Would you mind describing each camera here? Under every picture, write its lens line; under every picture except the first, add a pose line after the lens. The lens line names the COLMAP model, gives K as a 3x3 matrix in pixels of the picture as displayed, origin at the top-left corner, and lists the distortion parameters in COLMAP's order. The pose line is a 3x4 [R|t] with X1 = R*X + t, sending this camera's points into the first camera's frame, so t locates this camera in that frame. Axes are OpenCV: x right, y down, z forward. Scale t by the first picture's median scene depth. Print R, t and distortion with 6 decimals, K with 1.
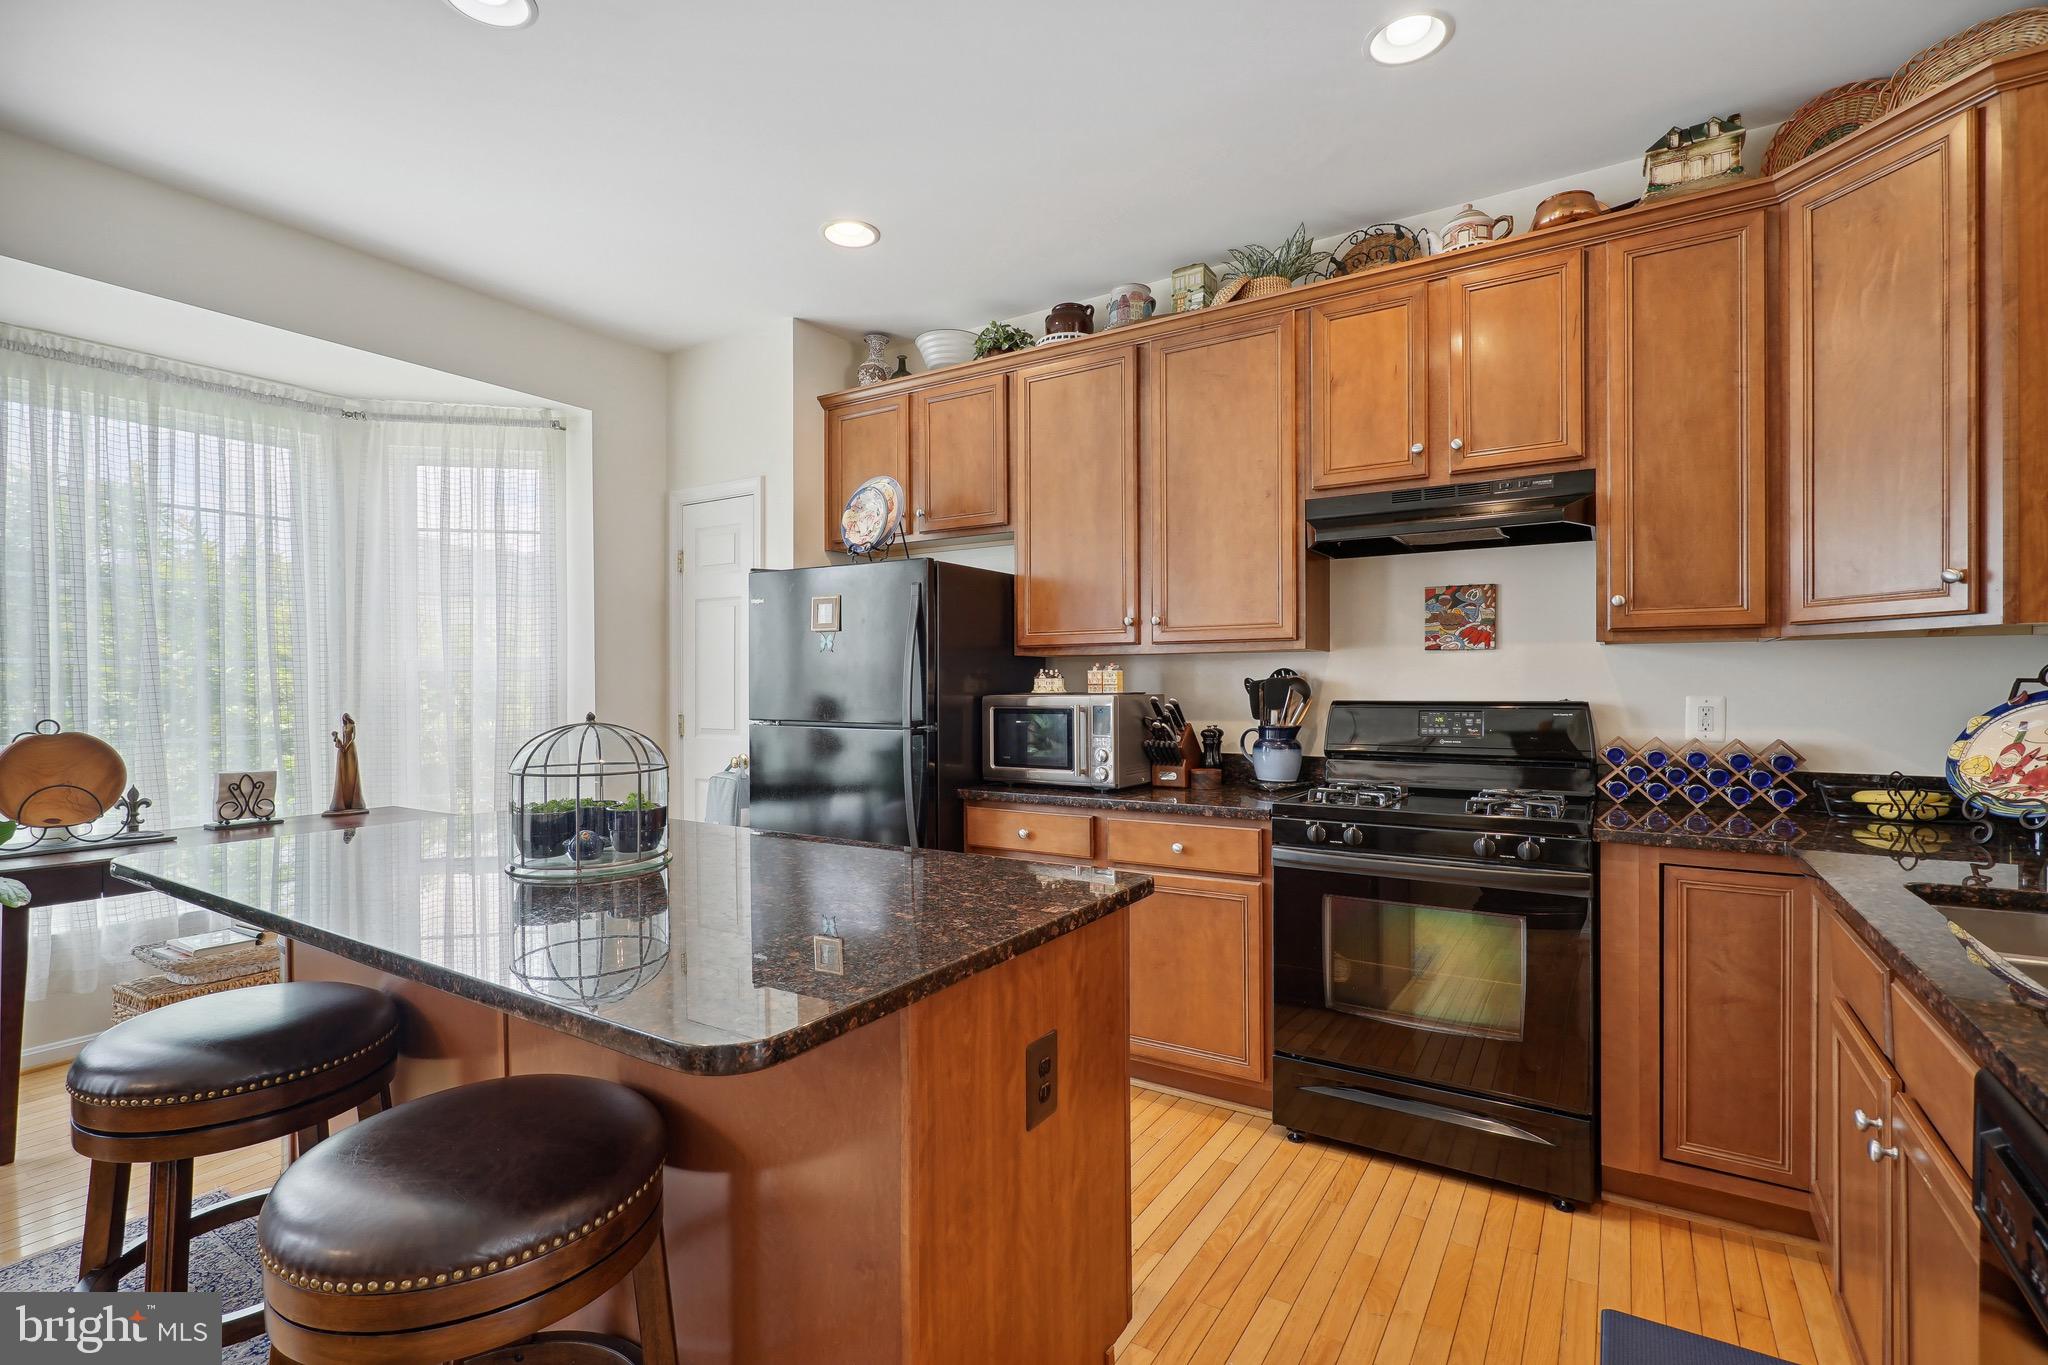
lens RADIAL K [[938.5, 0, 1027.2], [0, 938.5, 680.9], [0, 0, 1]] dist [-0.008142, 0.001163]
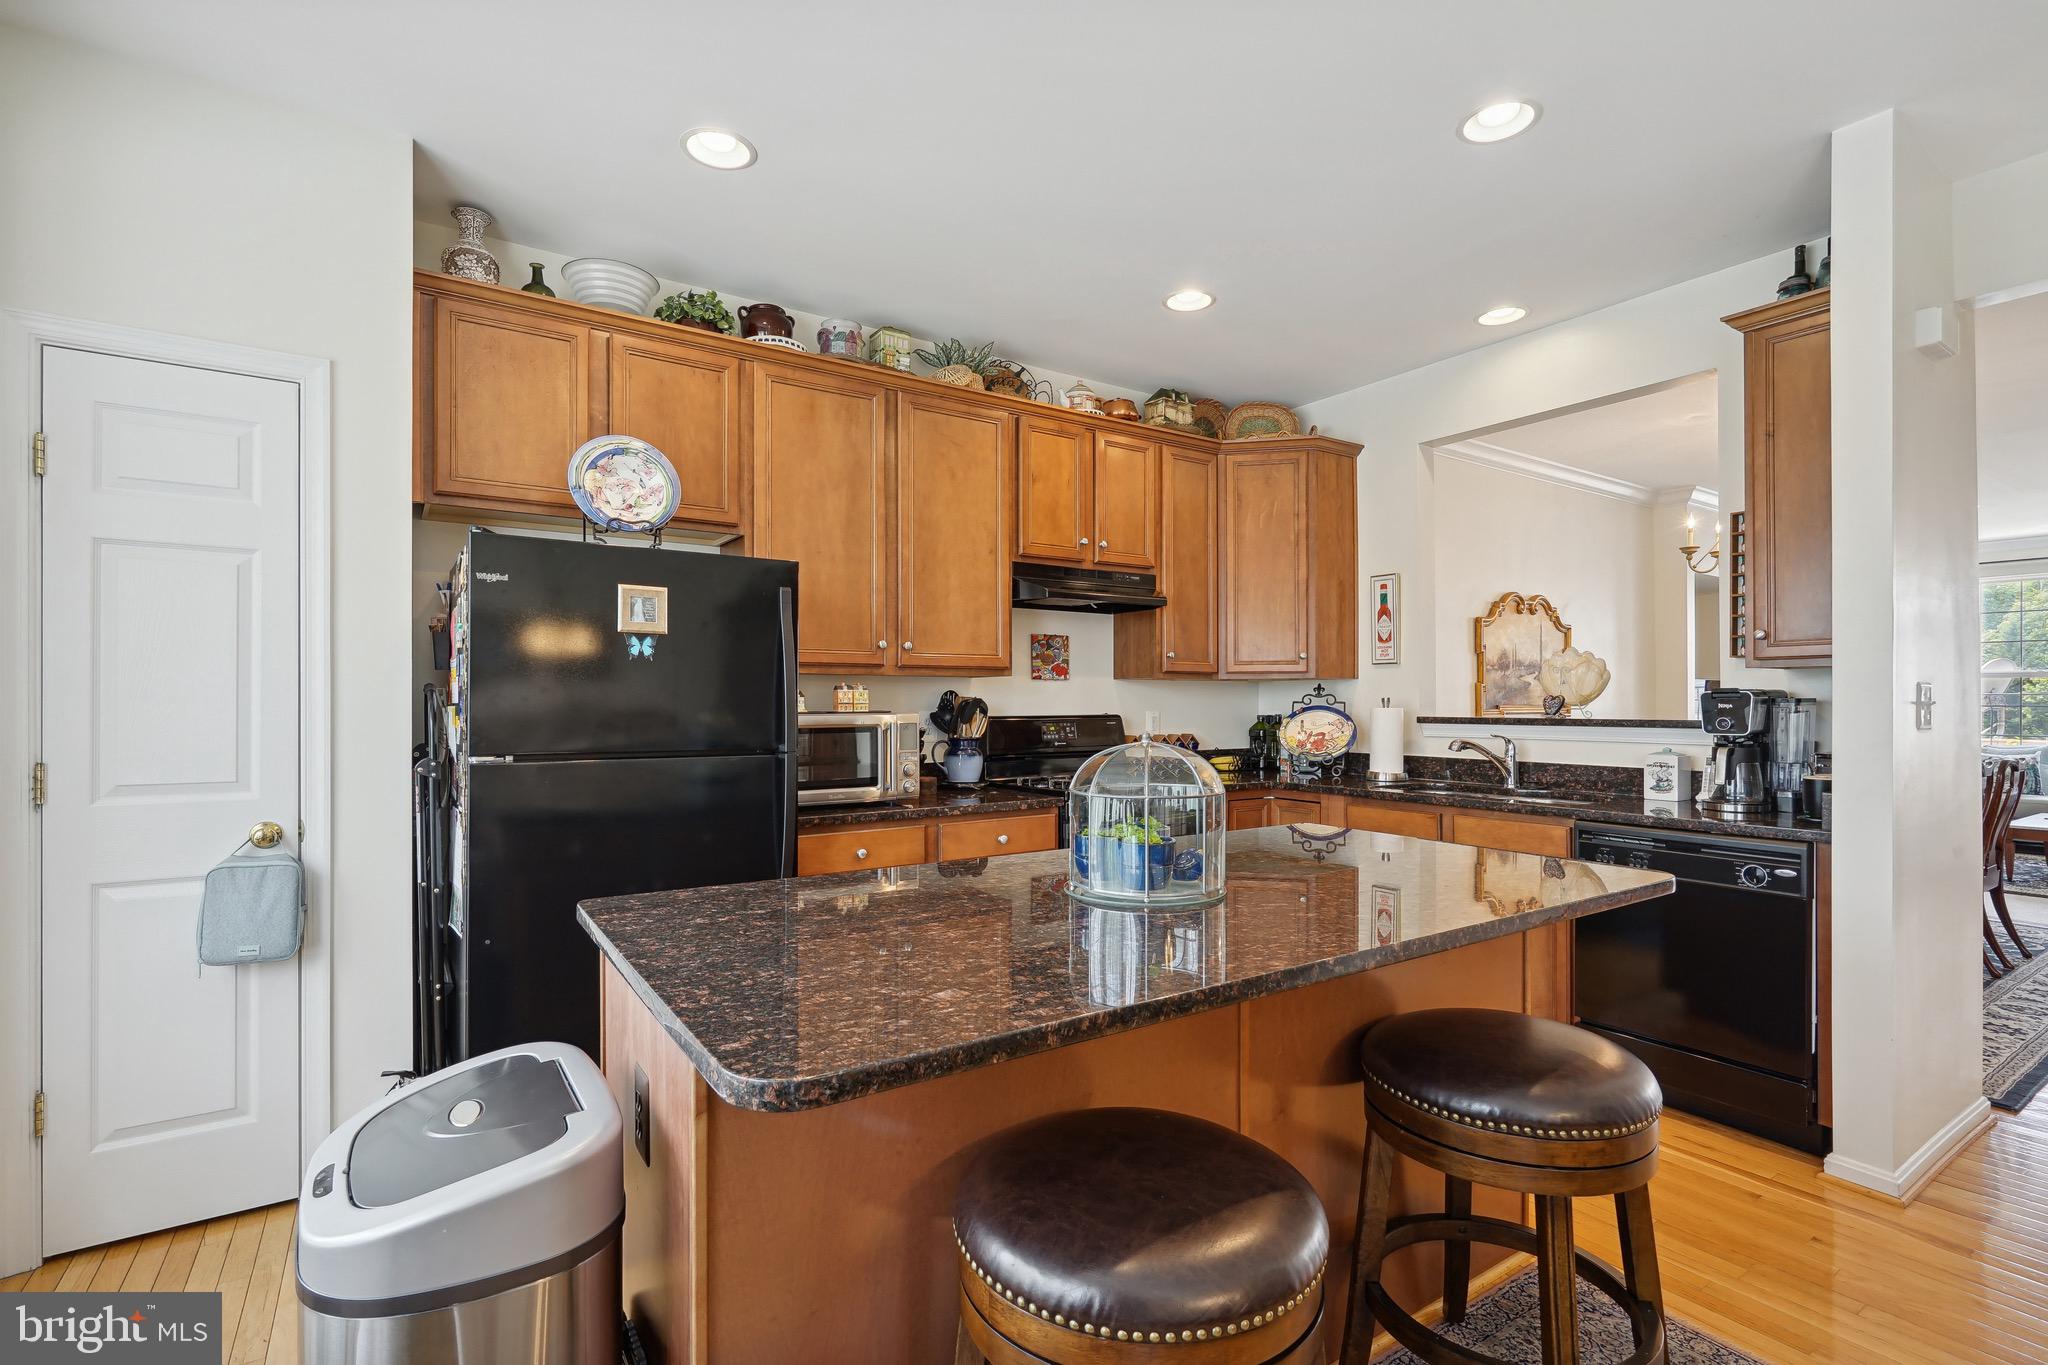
lens RADIAL K [[938.5, 0, 1029.3], [0, 938.5, 697.9], [0, 0, 1]] dist [-0.008142, 0.001163]
pose [[0.398544, 0.004667, 0.917137, -0.871111], [-0.005514, 0.999981, -0.002693, -0.000886], [-0.917133, -0.003984, 0.398562, 0.453774]]
